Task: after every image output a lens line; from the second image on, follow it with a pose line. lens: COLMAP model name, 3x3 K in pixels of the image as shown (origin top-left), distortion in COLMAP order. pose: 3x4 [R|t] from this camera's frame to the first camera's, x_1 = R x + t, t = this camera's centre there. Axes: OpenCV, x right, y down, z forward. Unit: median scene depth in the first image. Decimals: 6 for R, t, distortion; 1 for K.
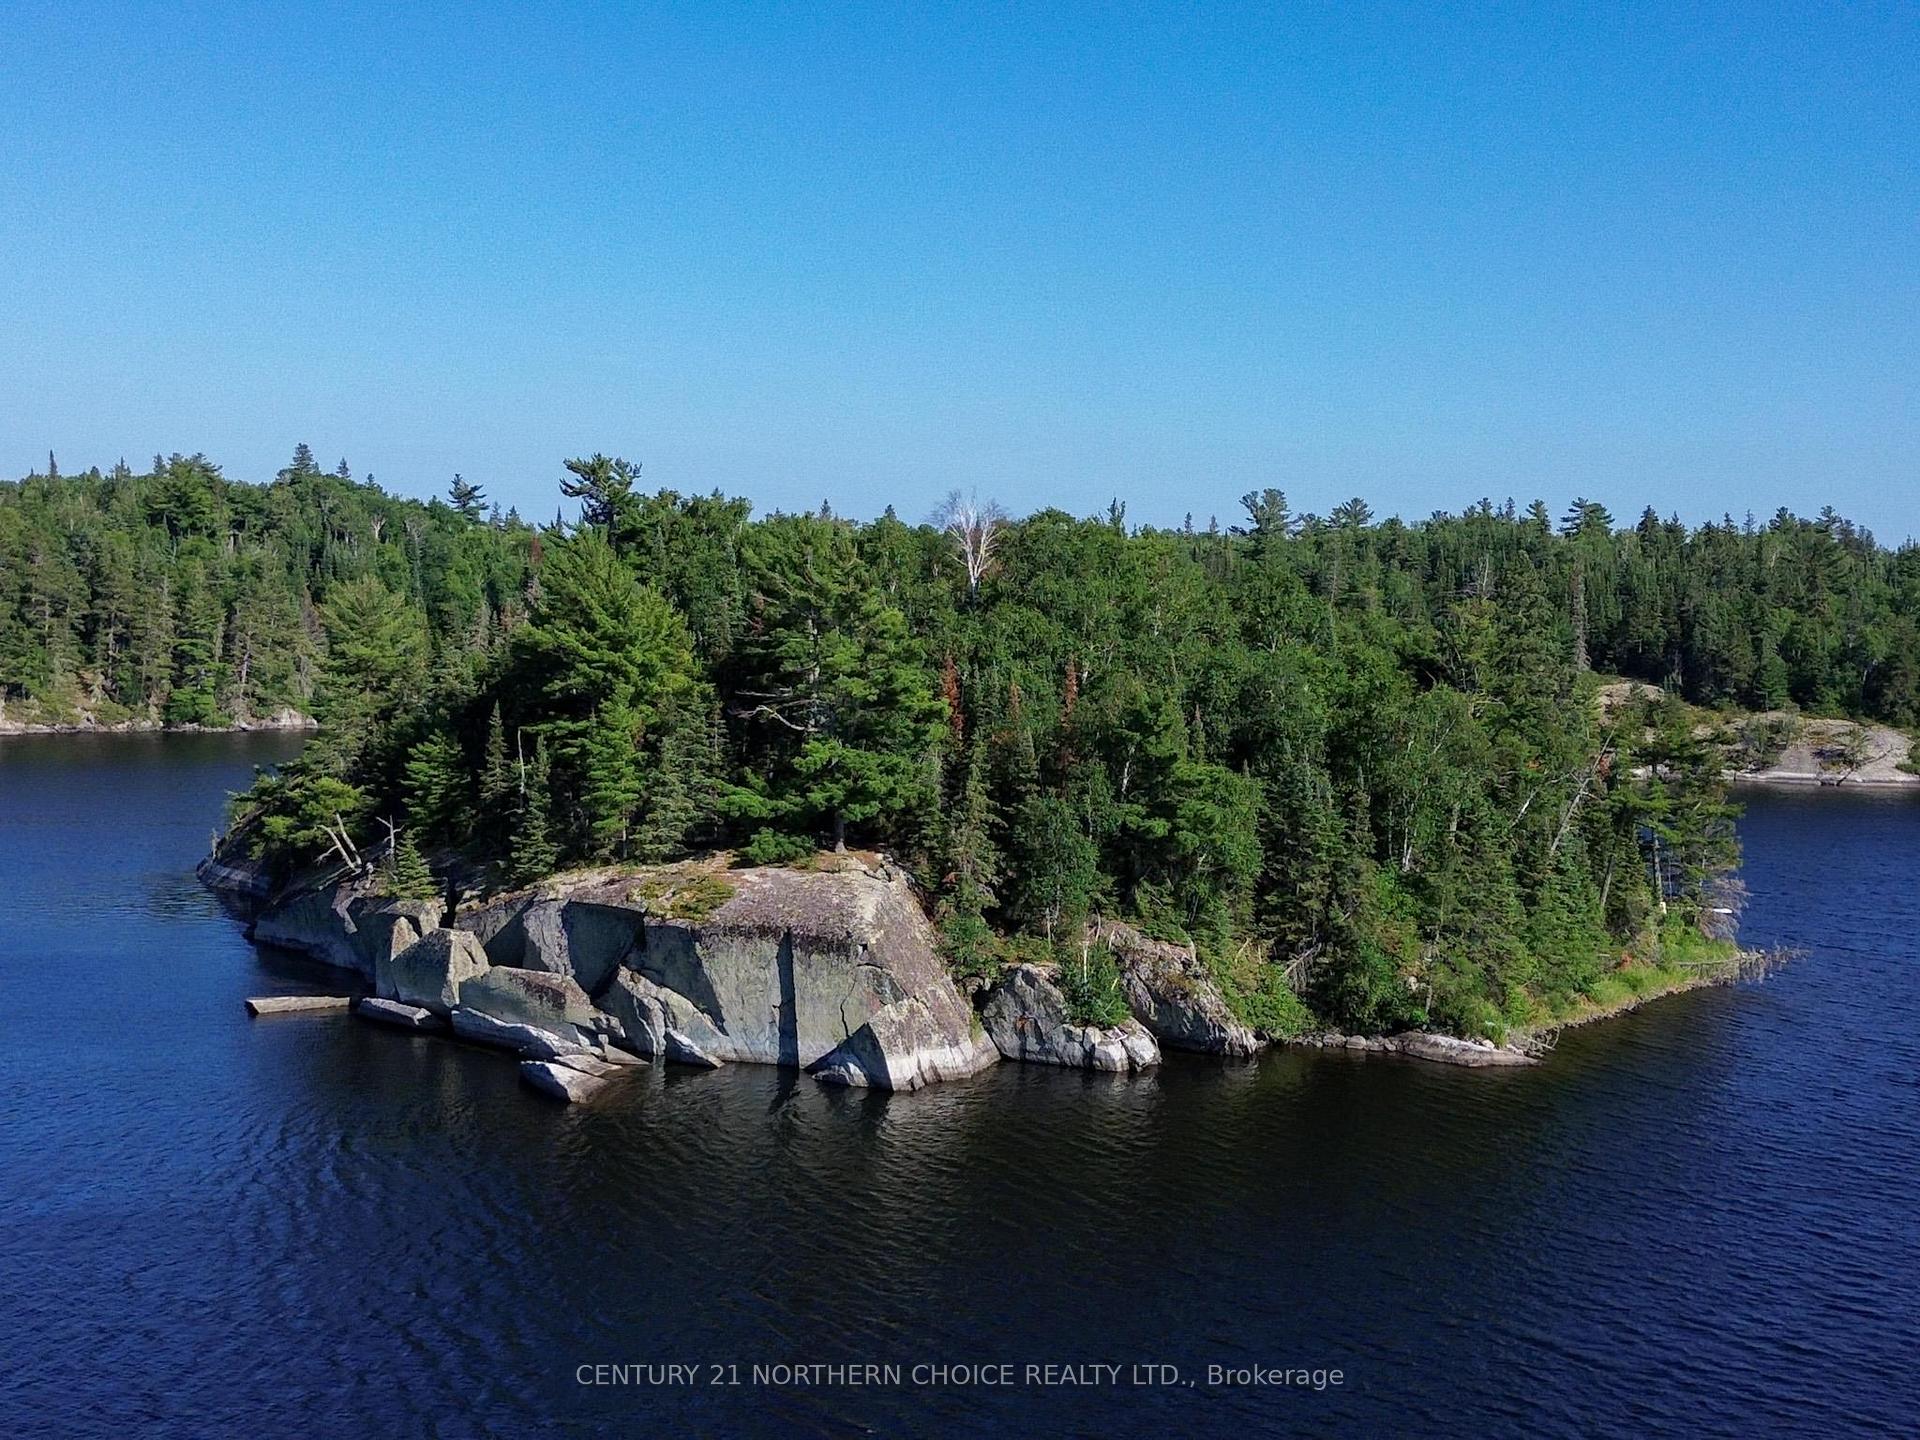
lens RADIAL K [[2712.3, 0, 955.6], [0, 2712.3, 720.4], [0, 0, 1]] dist [0.142864, 0.000000]
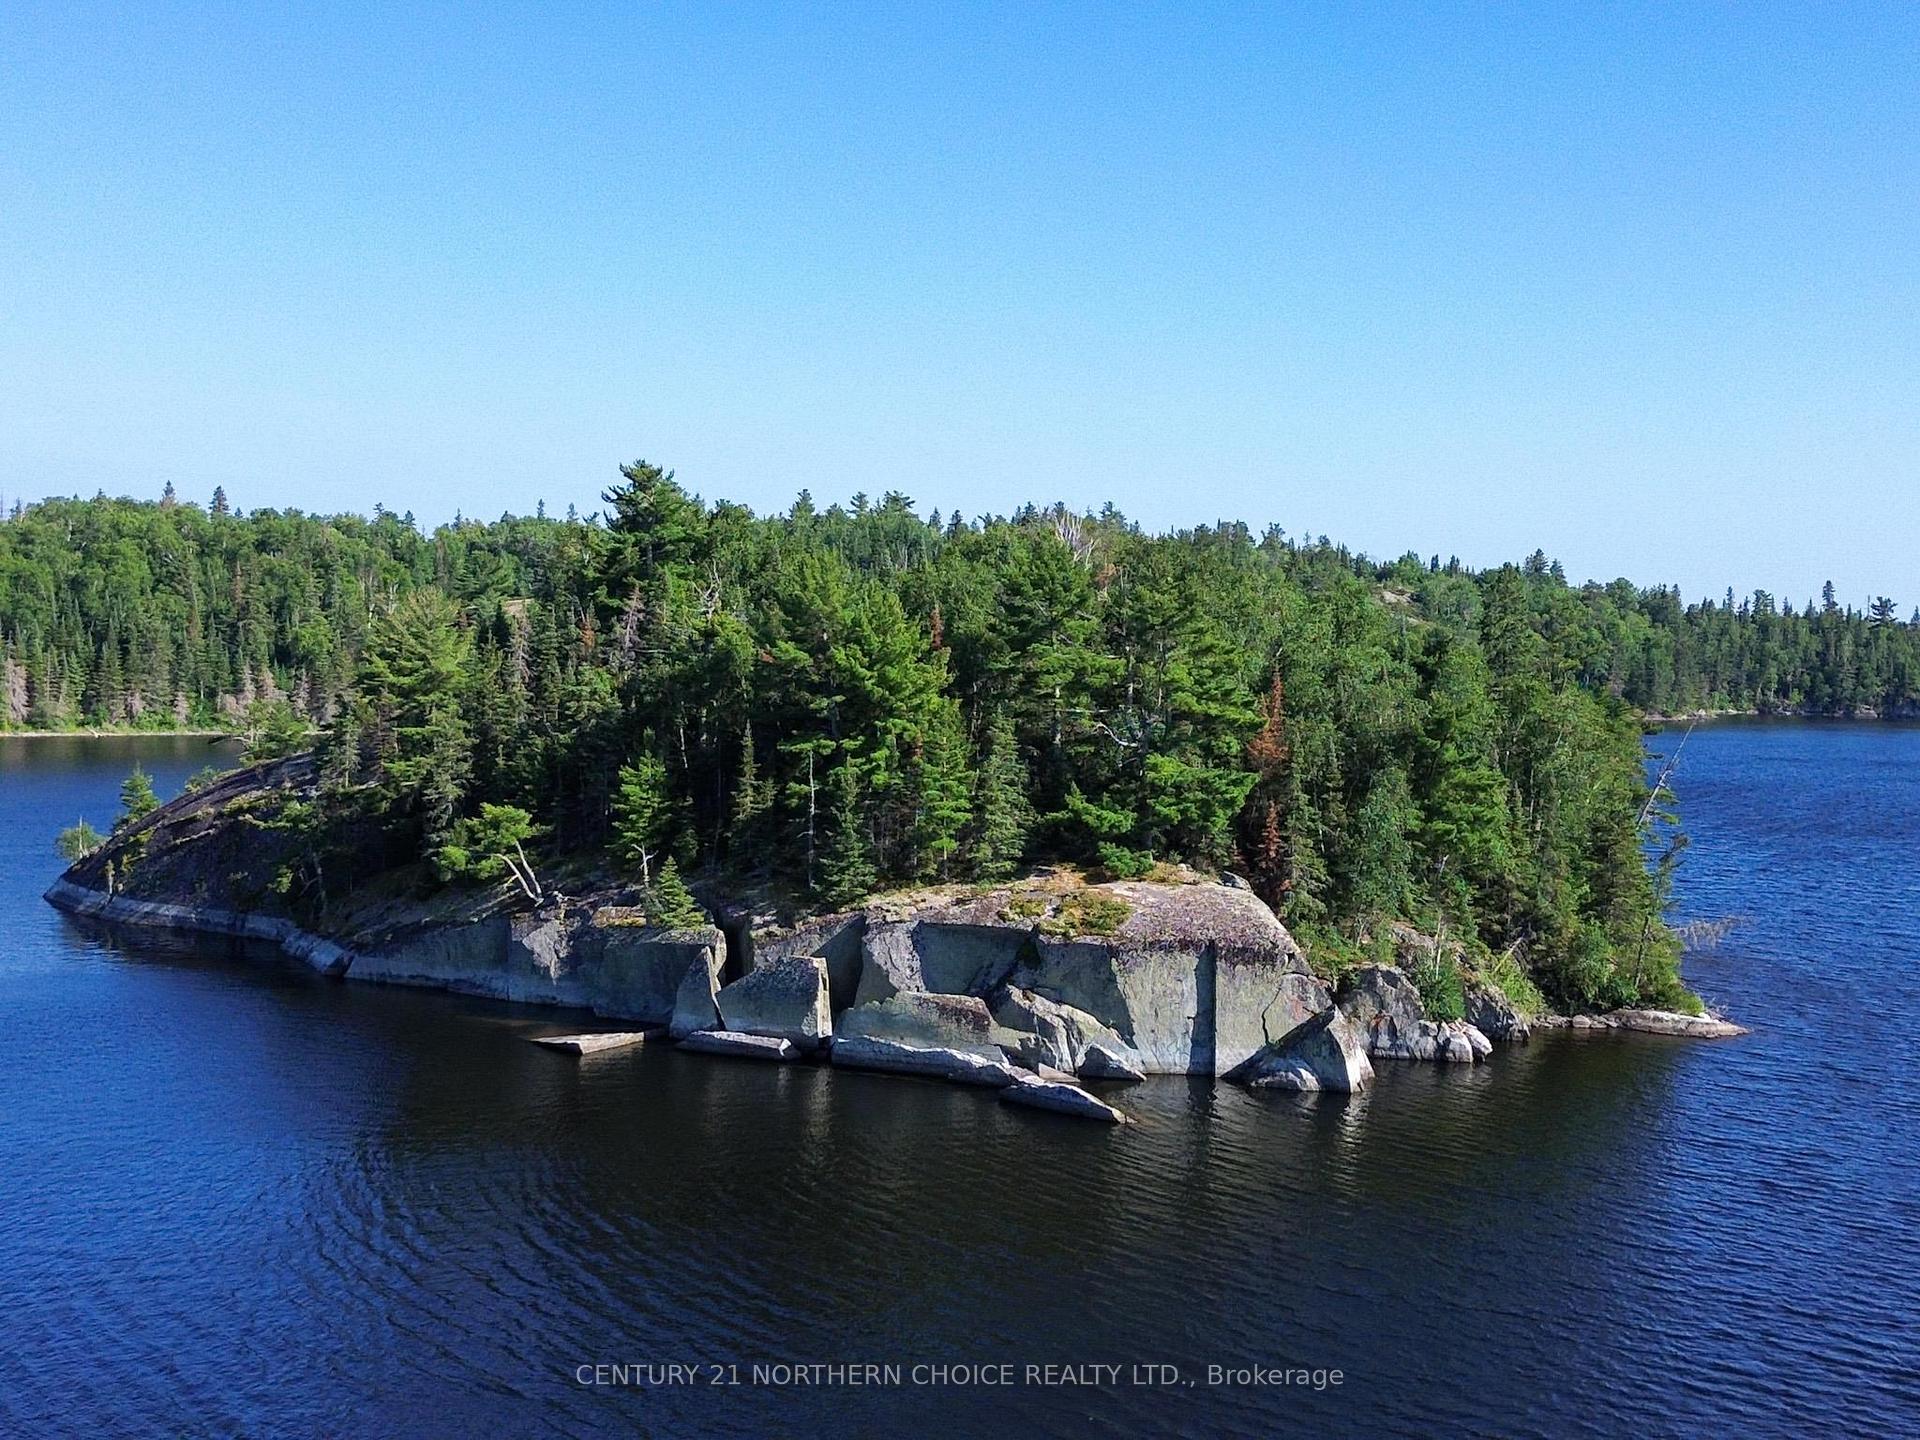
lens RADIAL K [[2712.3, 0, 963.8], [0, 2712.3, 729.1], [0, 0, 1]] dist [0.142864, 0.000000]
pose [[0.937839, -0.019654, 0.346514, -0.486531], [0.015996, 0.999782, 0.013412, -0.017684], [-0.346702, -0.007035, 0.937949, 0.071218]]
